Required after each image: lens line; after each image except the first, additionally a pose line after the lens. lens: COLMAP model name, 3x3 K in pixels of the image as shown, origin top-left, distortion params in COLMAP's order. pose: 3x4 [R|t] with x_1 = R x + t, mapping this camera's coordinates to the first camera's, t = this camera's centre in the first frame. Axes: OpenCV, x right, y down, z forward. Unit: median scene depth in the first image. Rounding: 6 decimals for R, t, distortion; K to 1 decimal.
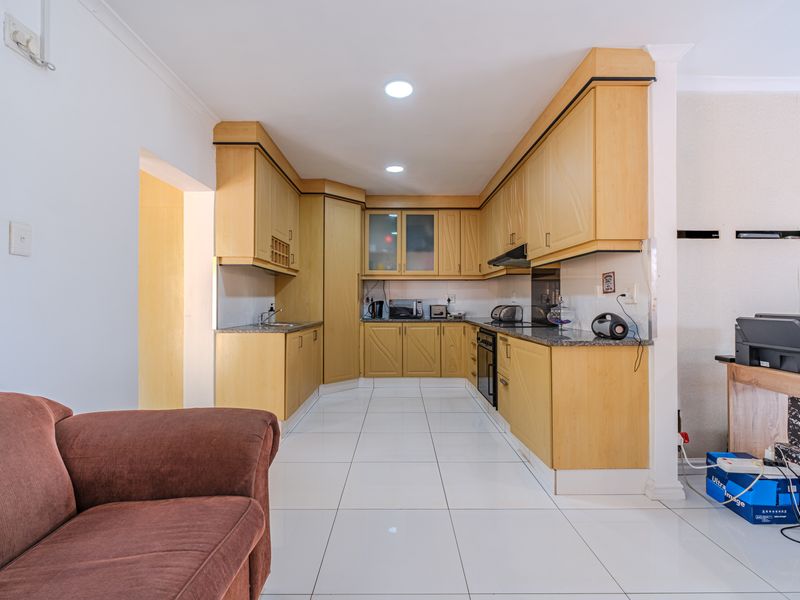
lens RADIAL K [[373.9, 0, 400.0], [0, 373.9, 300.0], [0, 0, 1]] dist [0.001421, -0.000099]
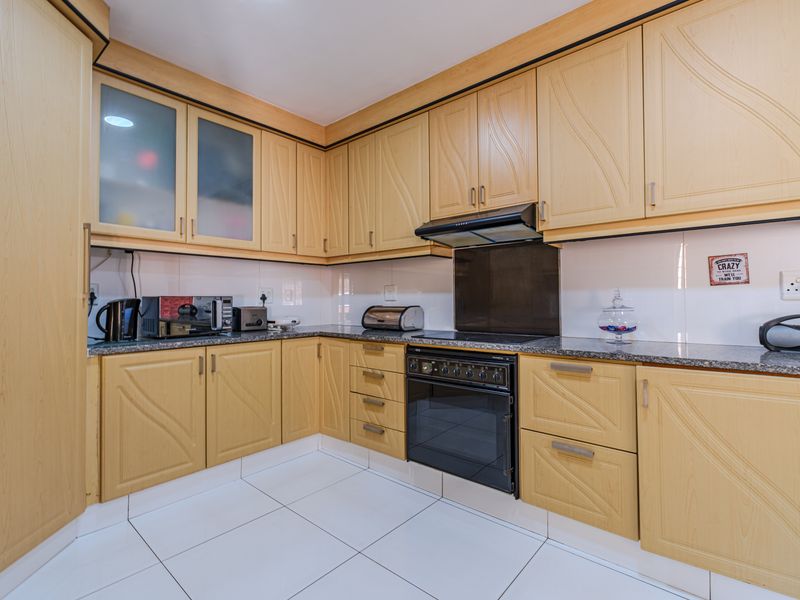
lens RADIAL K [[382.3, 0, 401.1], [0, 382.3, 293.8], [0, 0, 1]] dist [-0.002591, -0.000485]
pose [[0.657562, 0.010833, 0.753322, -0.177102], [0.001331, 0.999878, -0.015541, 0.003931], [-0.753399, 0.011221, 0.657468, 0.493934]]
